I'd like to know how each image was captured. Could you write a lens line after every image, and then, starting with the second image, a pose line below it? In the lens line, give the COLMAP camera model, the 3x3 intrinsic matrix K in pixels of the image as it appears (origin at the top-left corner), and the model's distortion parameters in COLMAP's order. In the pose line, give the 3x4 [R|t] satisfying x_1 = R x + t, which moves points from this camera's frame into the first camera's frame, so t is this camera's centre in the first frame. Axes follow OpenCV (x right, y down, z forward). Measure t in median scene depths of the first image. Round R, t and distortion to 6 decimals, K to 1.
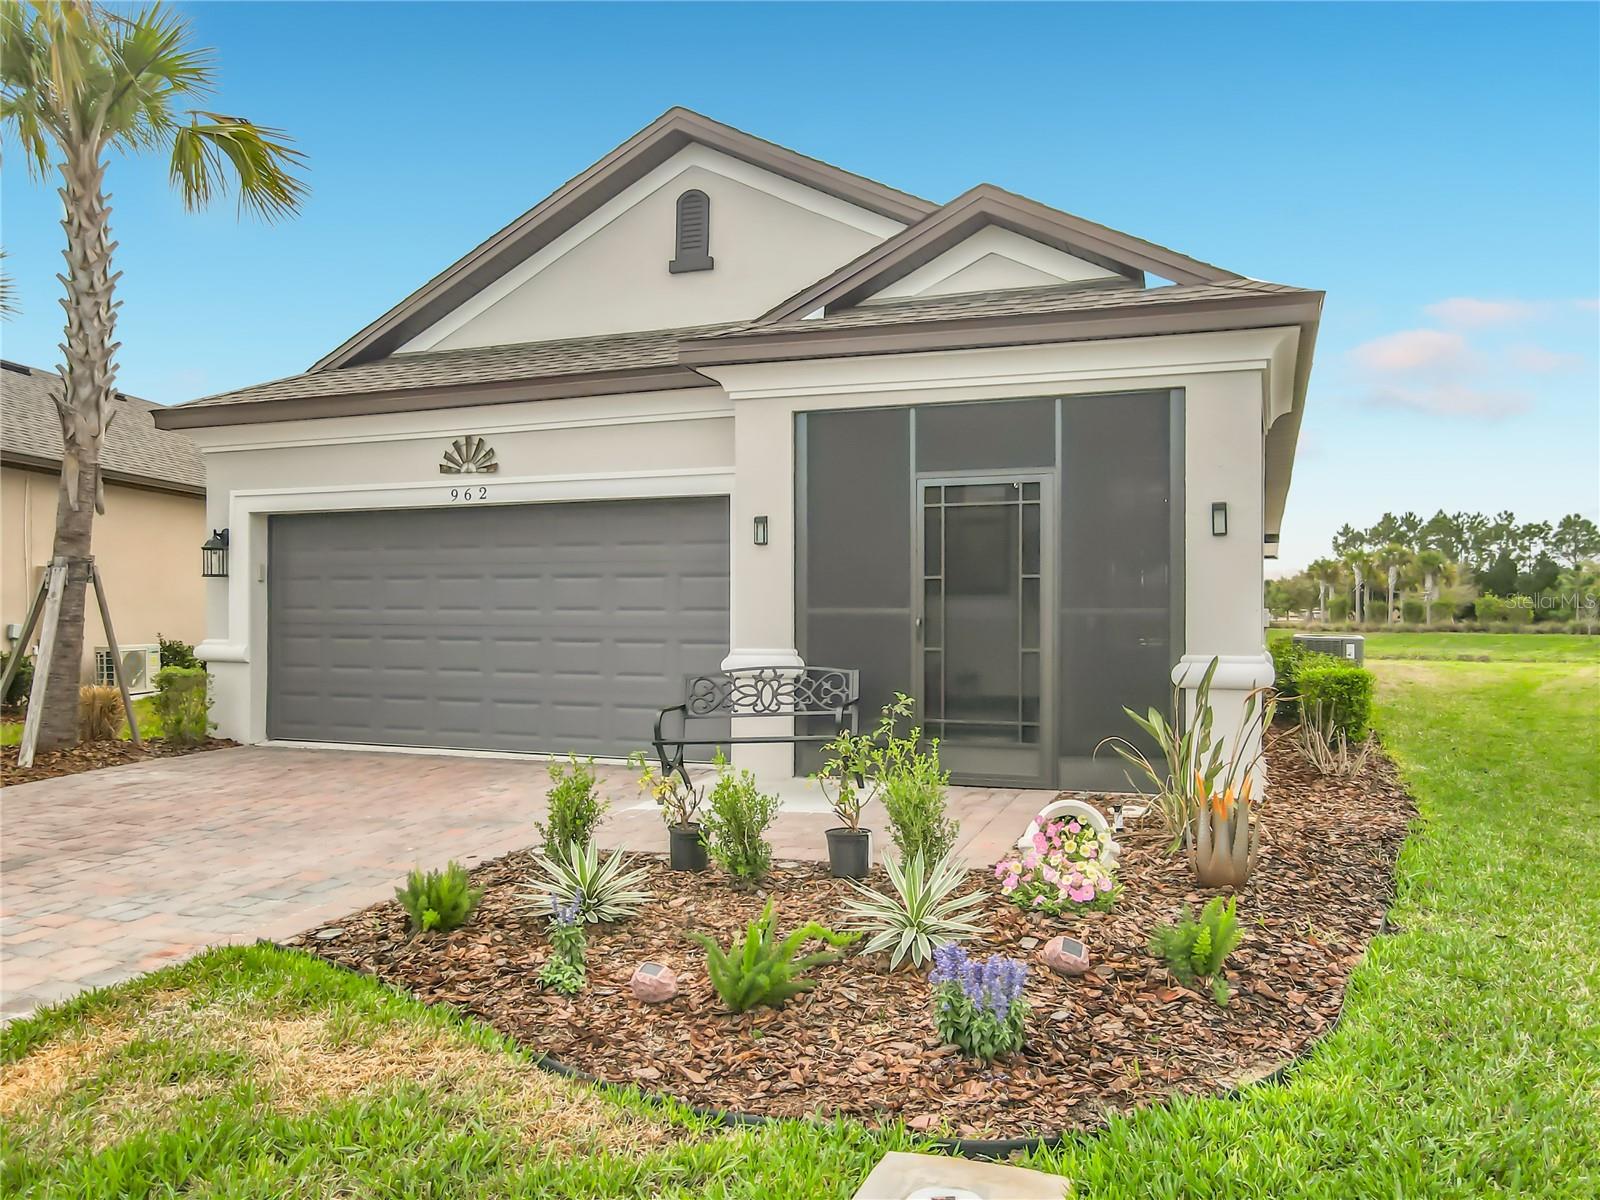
lens RADIAL K [[1047.9, 0, 800.0], [0, 1047.9, 600.0], [0, 0, 1]] dist [-0.003991, 0.023825]
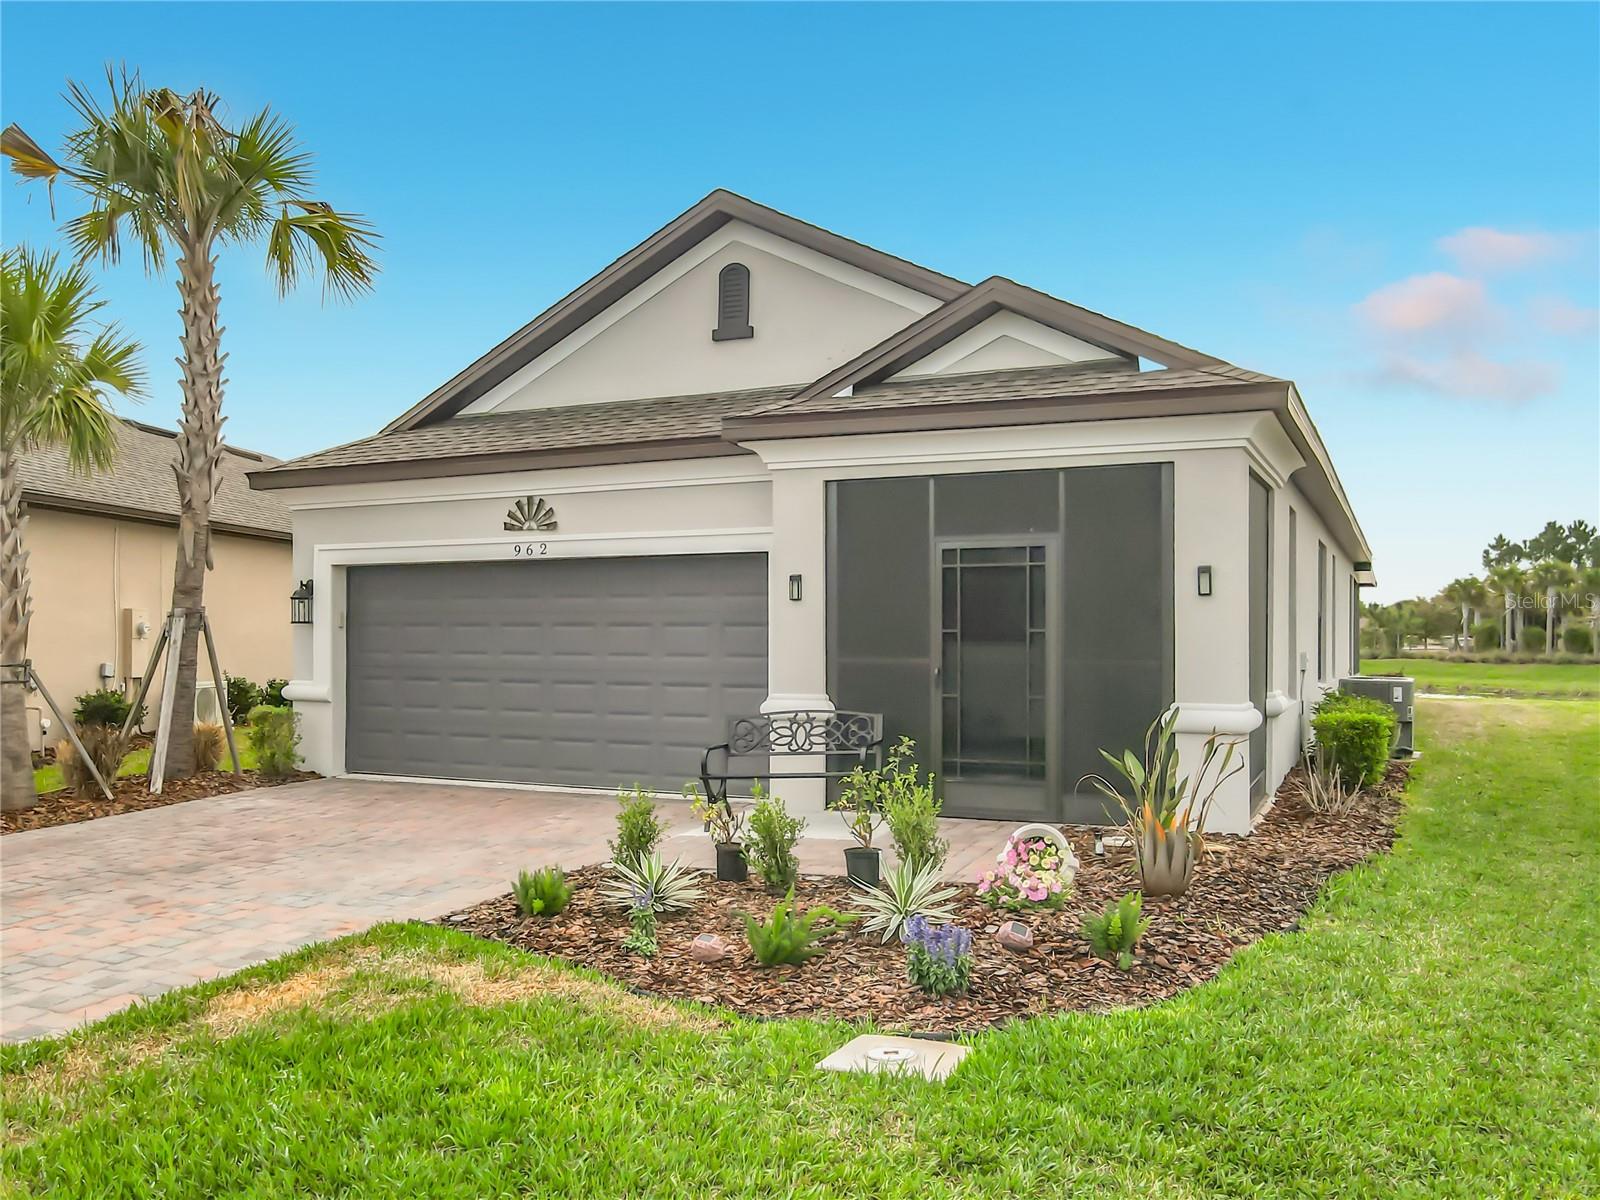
lens RADIAL K [[1182.6, 0, 750.3], [0, 1182.6, 618.0], [0, 0, 1]] dist [-0.011980, 0.036674]
pose [[0.996189, -0.001590, -0.087212, 0.023666], [0.001094, 0.999983, -0.005732, -0.026506], [0.087219, 0.005615, 0.996173, -0.248224]]
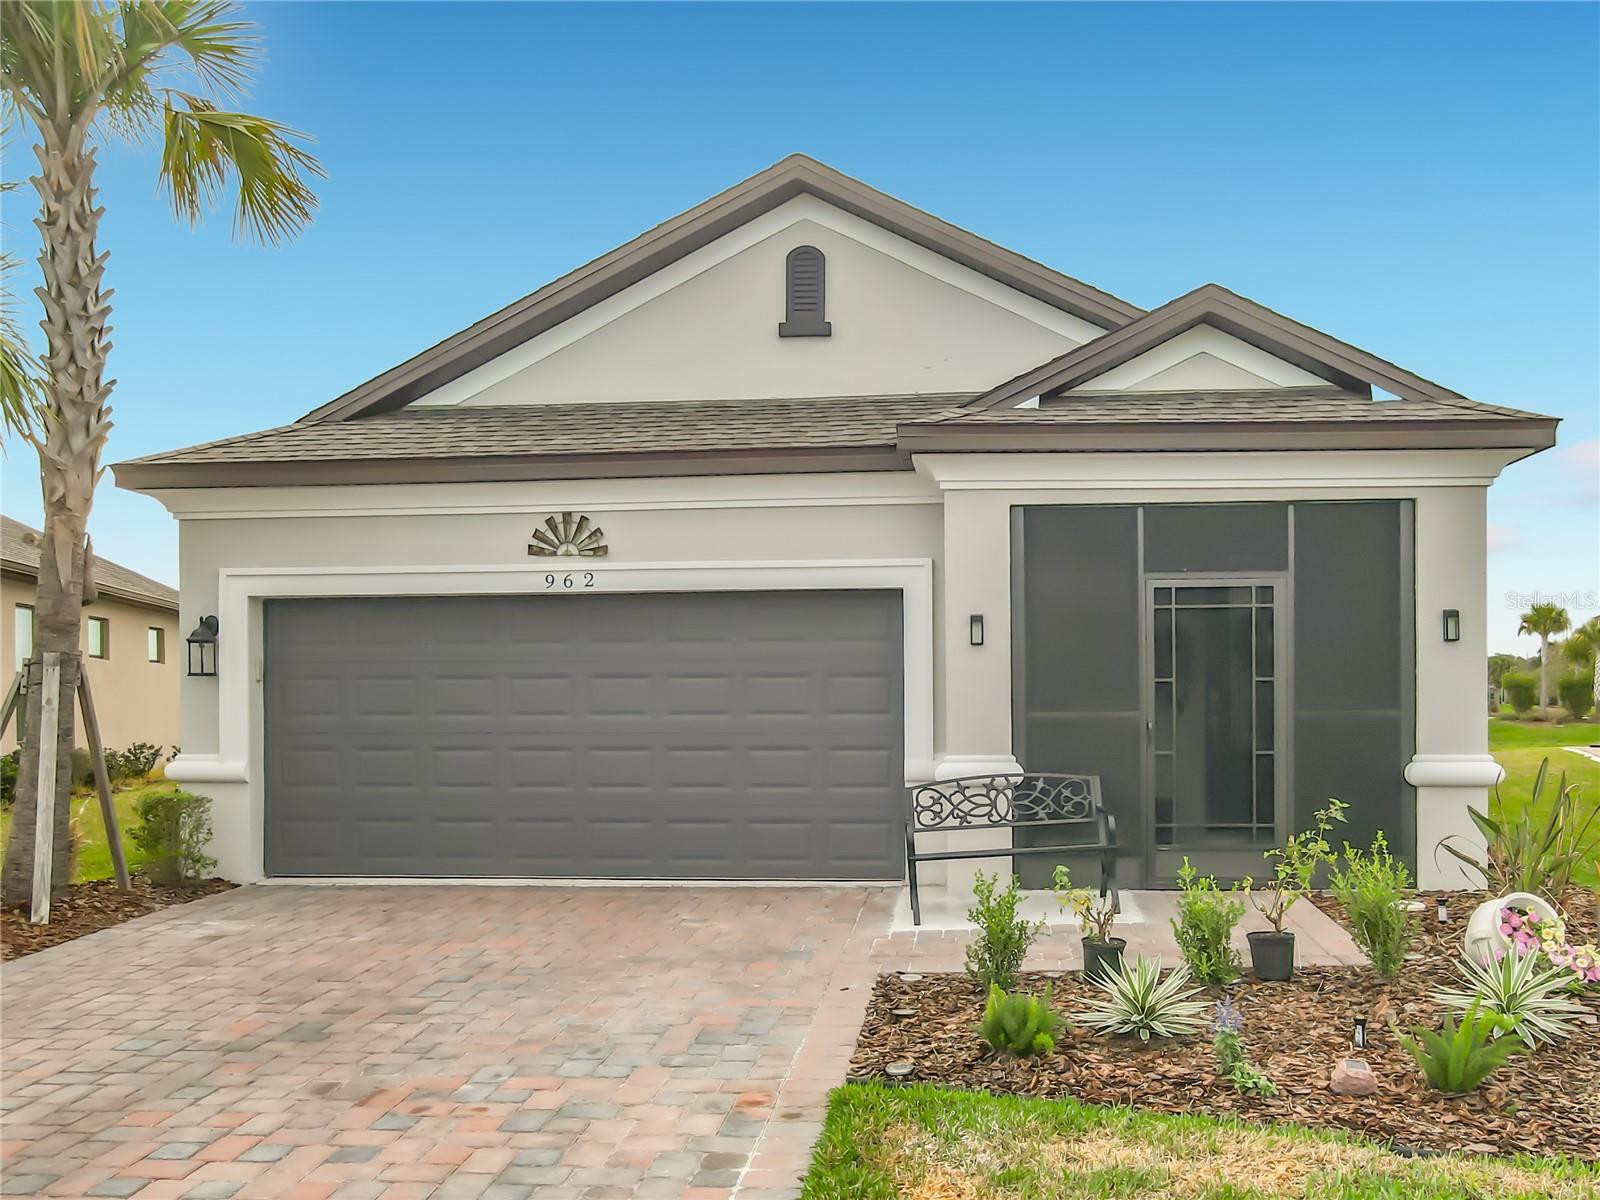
lens RADIAL K [[1239.3, 0, 800.0], [0, 1239.3, 686.3], [0, 0, 1]] dist [0.002639, 0.005499]
pose [[0.966707, -0.004316, 0.255850, -0.467209], [0.004393, 0.999990, 0.000268, -0.016374], [-0.255849, 0.000865, 0.966716, -0.035281]]
